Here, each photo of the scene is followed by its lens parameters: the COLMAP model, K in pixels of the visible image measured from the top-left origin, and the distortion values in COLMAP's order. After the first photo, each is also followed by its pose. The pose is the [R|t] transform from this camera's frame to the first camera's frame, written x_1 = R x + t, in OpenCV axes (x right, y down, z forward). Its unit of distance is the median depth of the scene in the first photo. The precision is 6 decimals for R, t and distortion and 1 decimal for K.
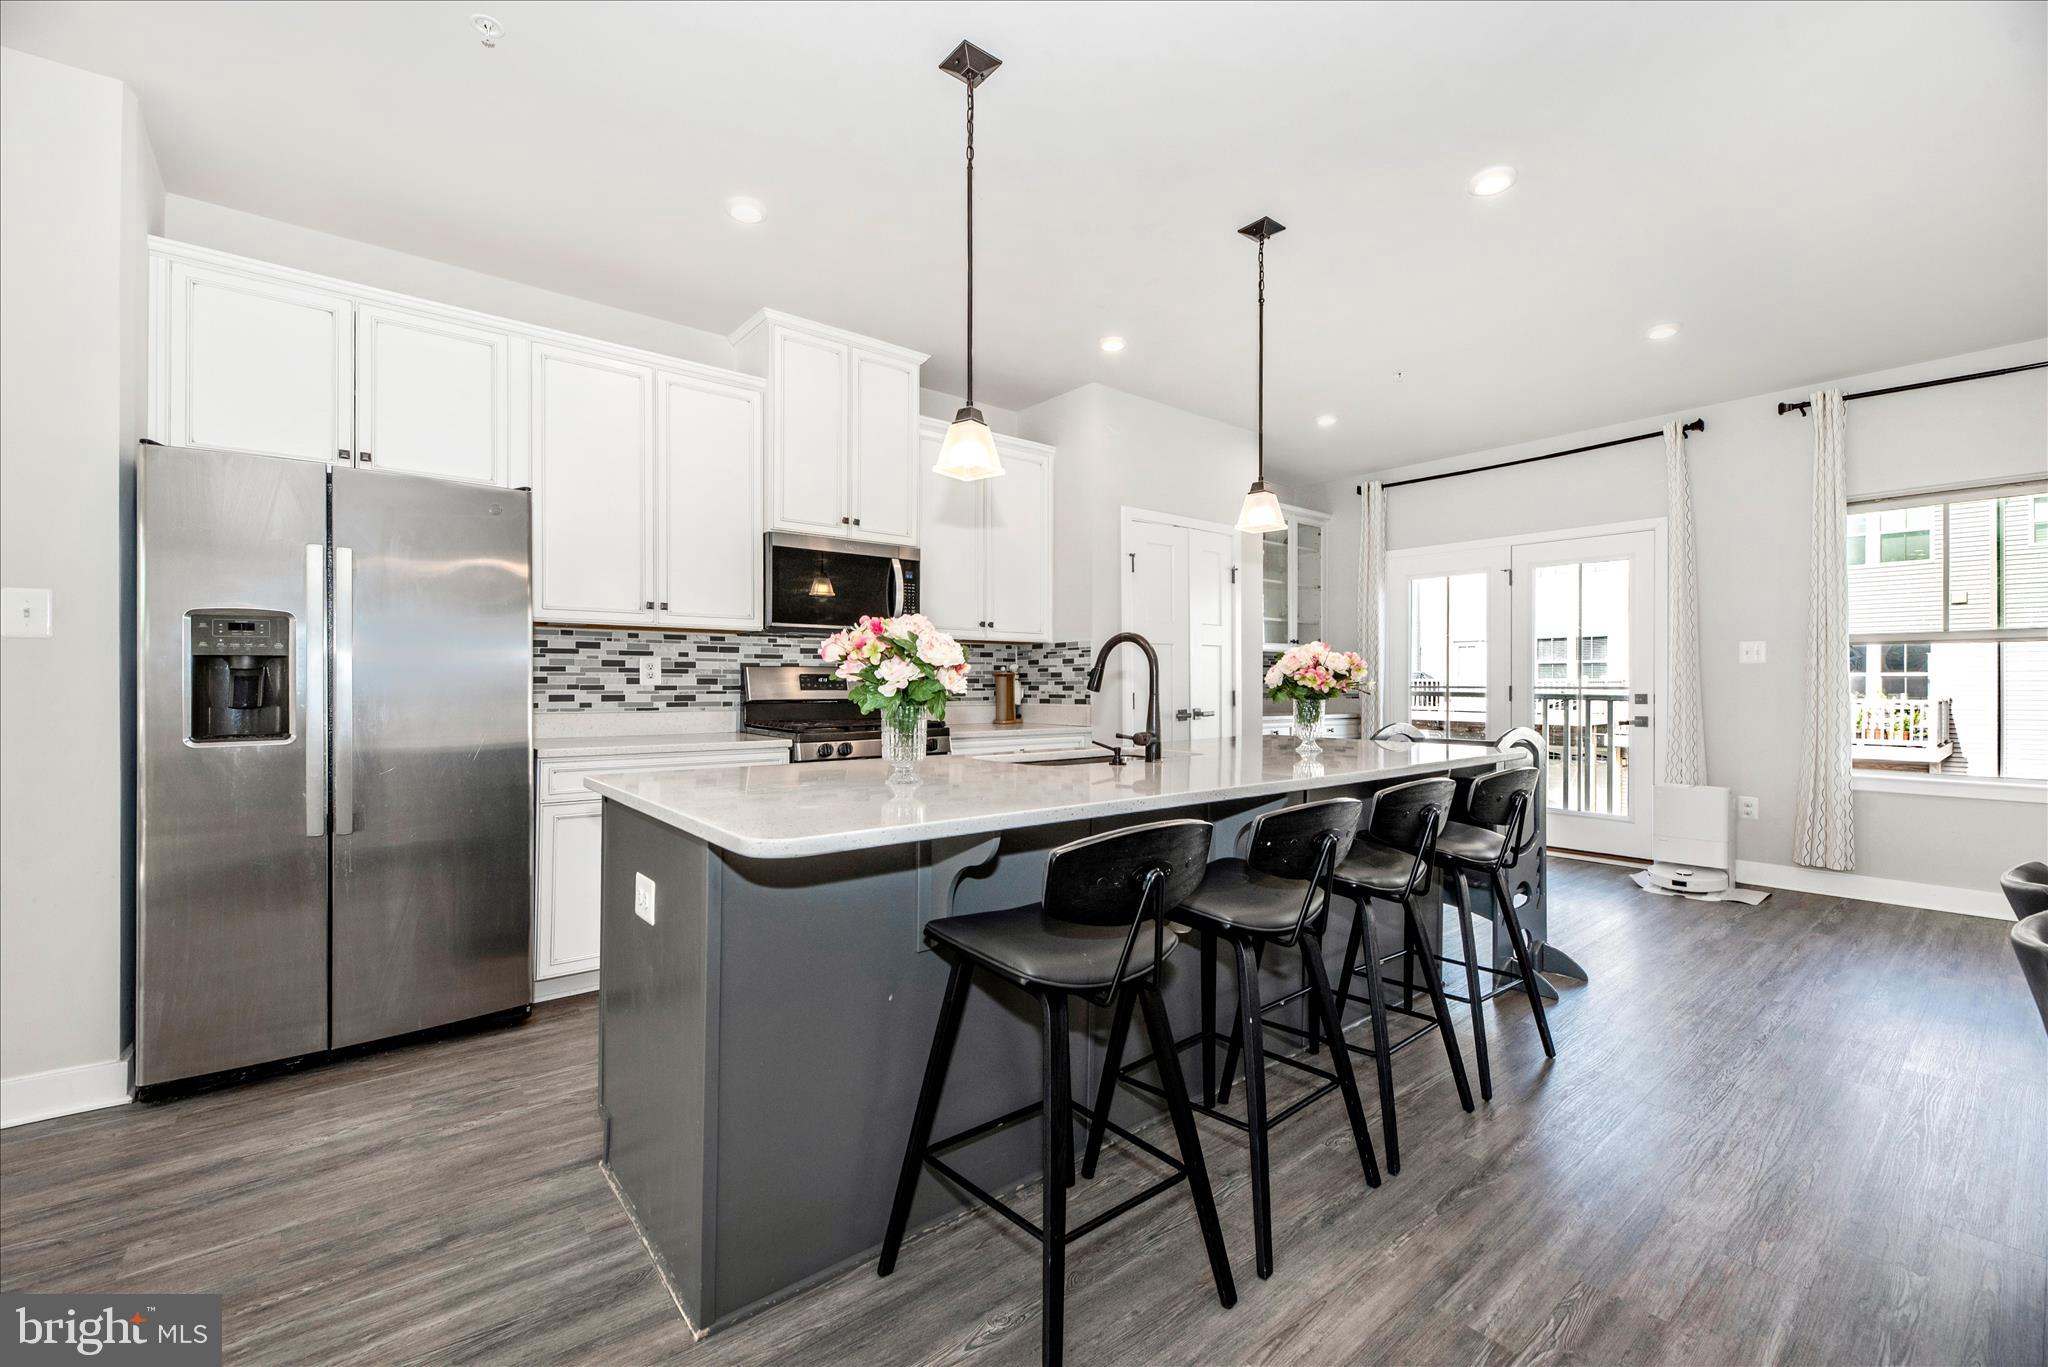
lens RADIAL K [[843.2, 0, 997.5], [0, 843.2, 668.7], [0, 0, 1]] dist [0.000193, -0.000254]
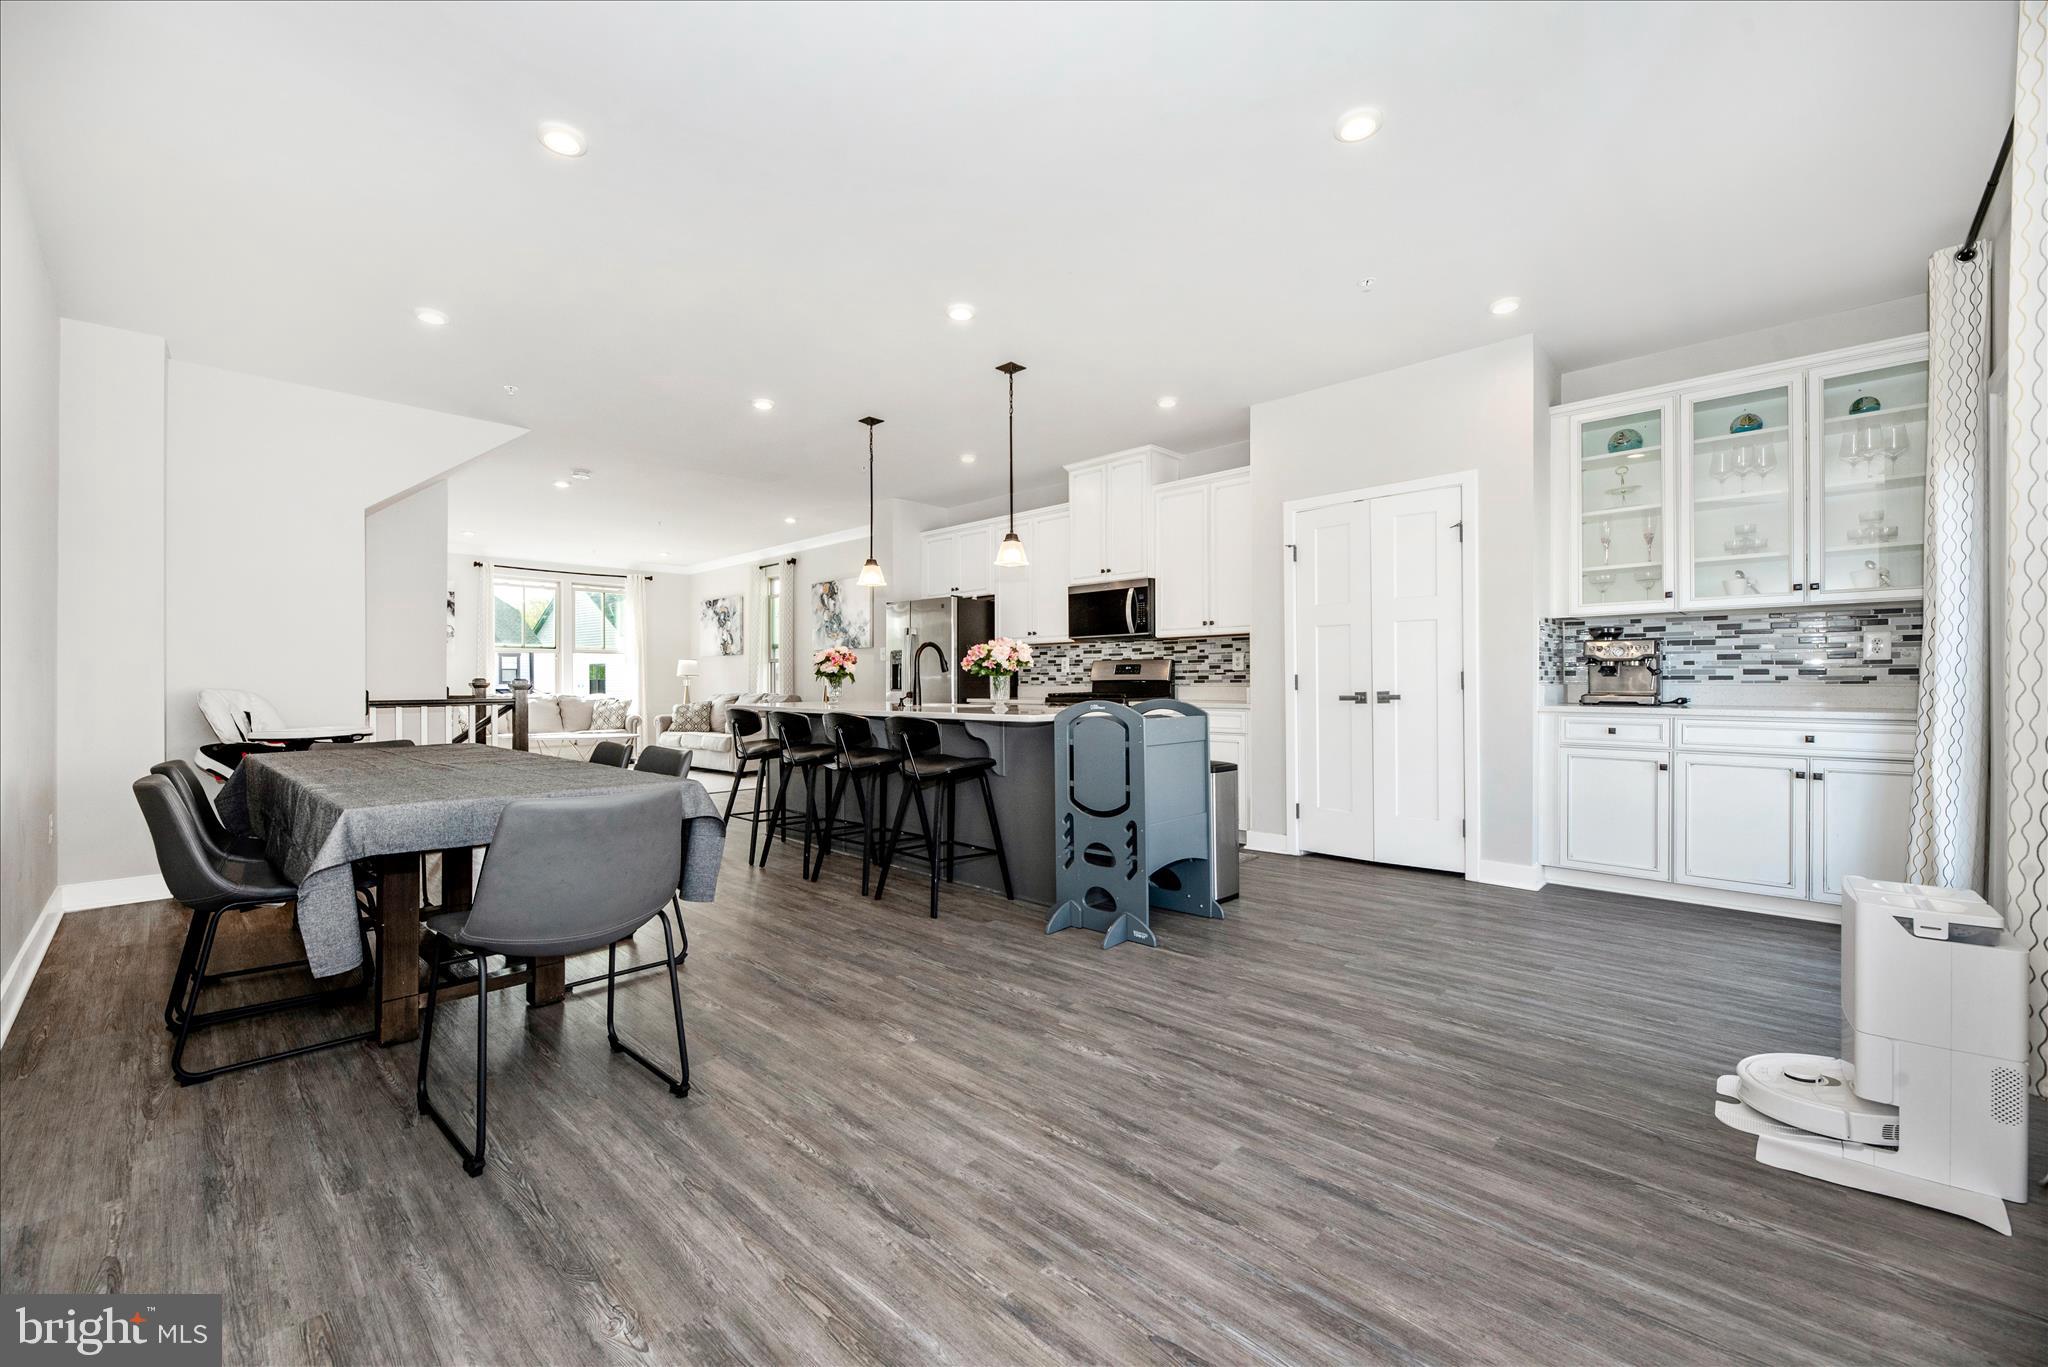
lens RADIAL K [[815.5, 0, 1018.6], [0, 815.5, 686.2], [0, 0, 1]] dist [-0.001290, -0.000183]
pose [[0.110197, 0.005670, -0.993894, 1.297227], [0.022931, 0.999703, 0.008246, 0.029959], [0.993645, -0.023699, 0.110034, 0.614794]]
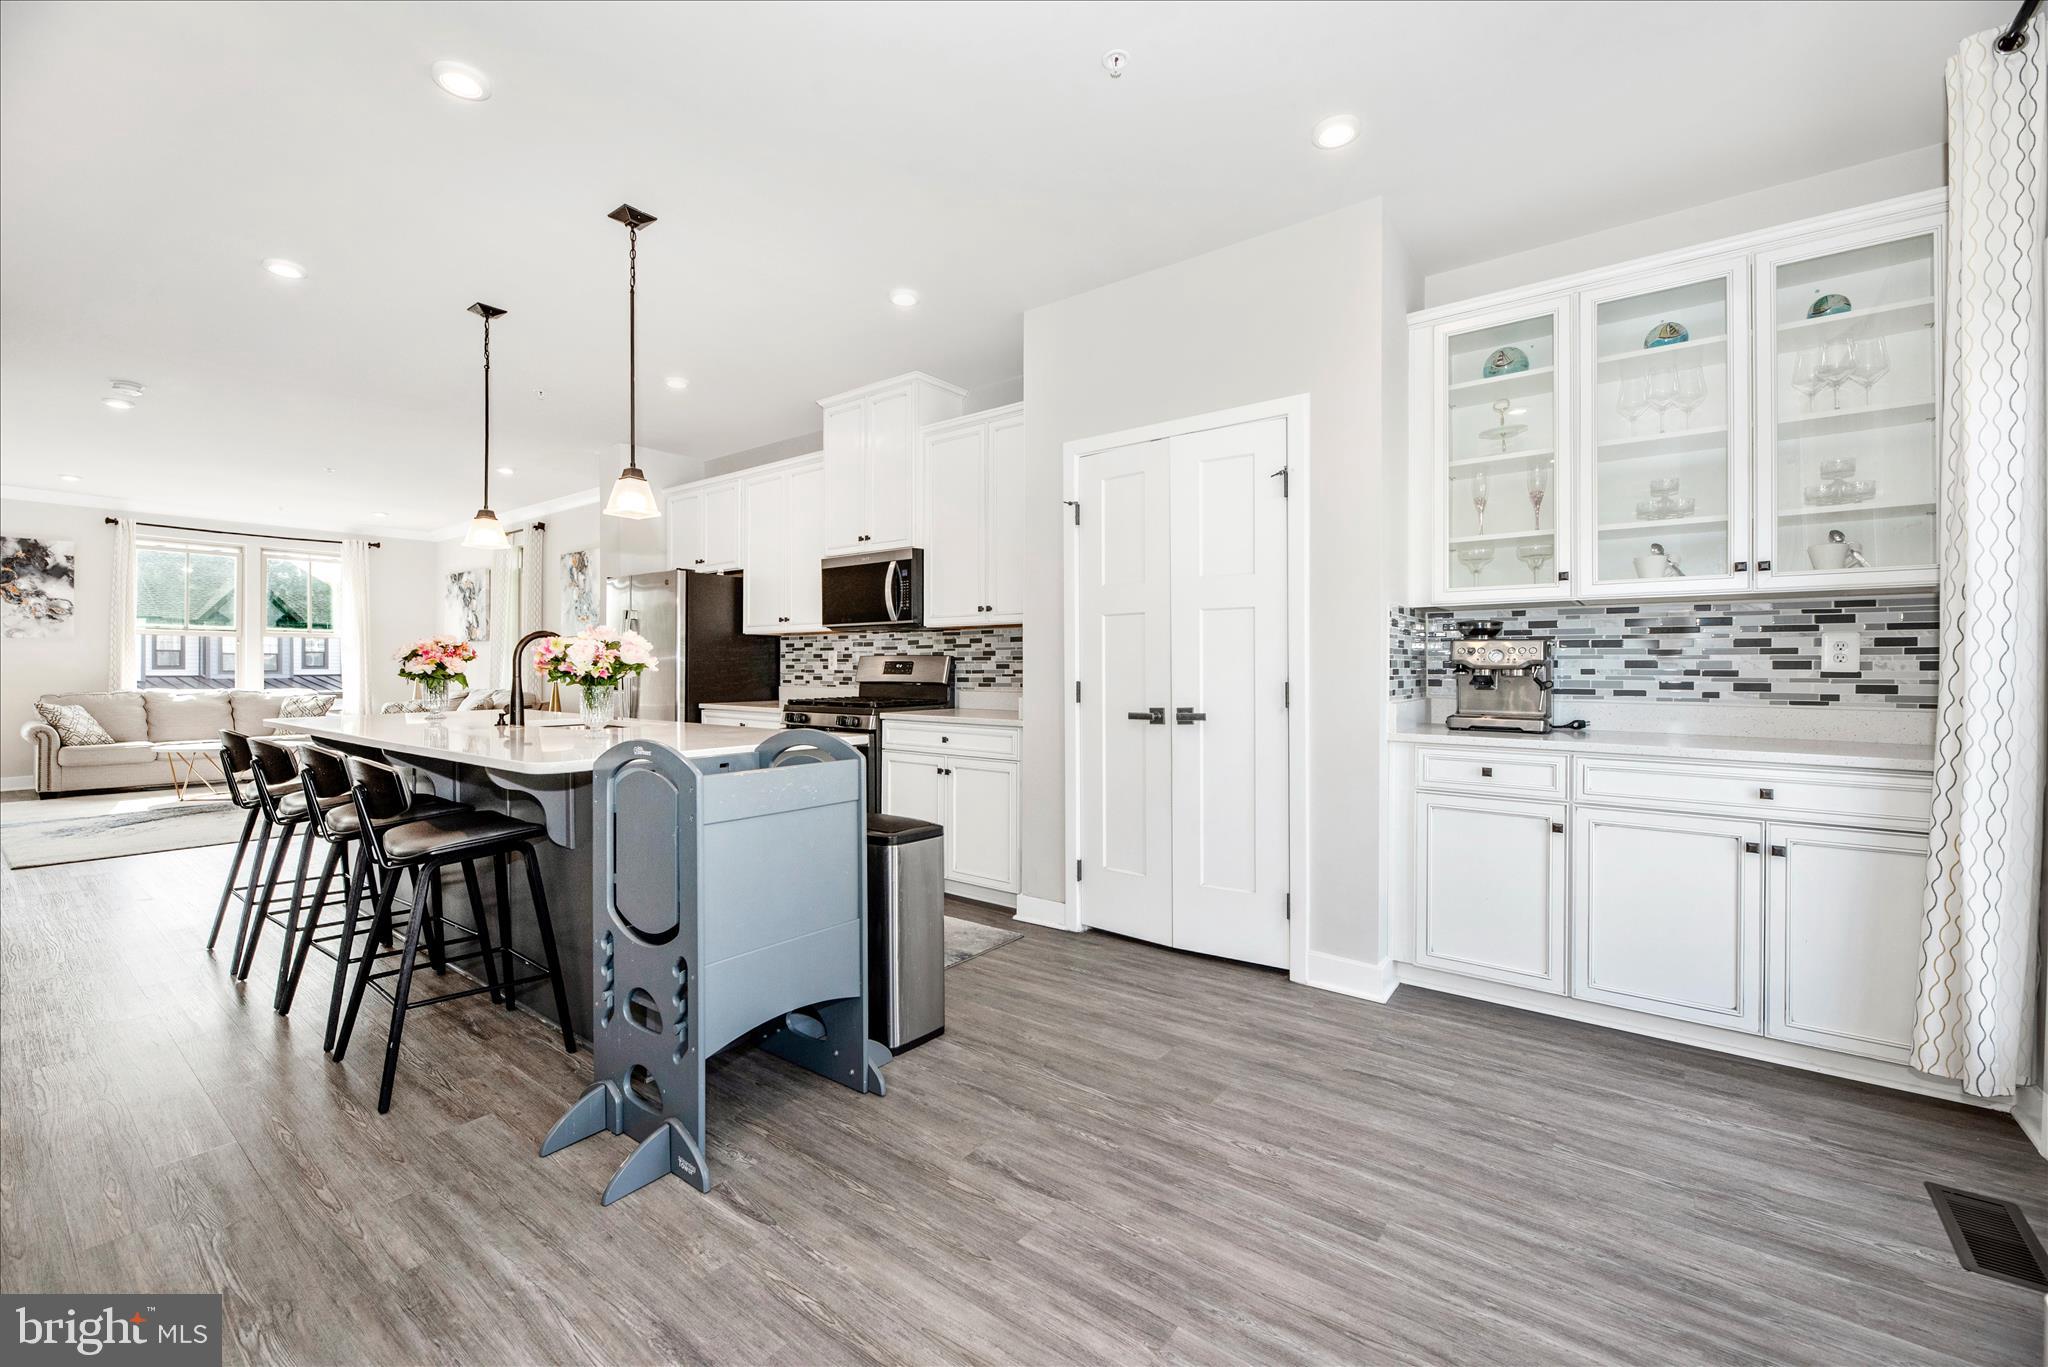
lens RADIAL K [[843.2, 0, 997.5], [0, 843.2, 668.7], [0, 0, 1]] dist [0.000193, -0.000254]
pose [[0.207468, 0.001219, -0.978241, 1.017282], [0.016504, 0.999853, 0.004746, 0.013557], [0.978103, -0.017130, 0.207417, 0.875596]]
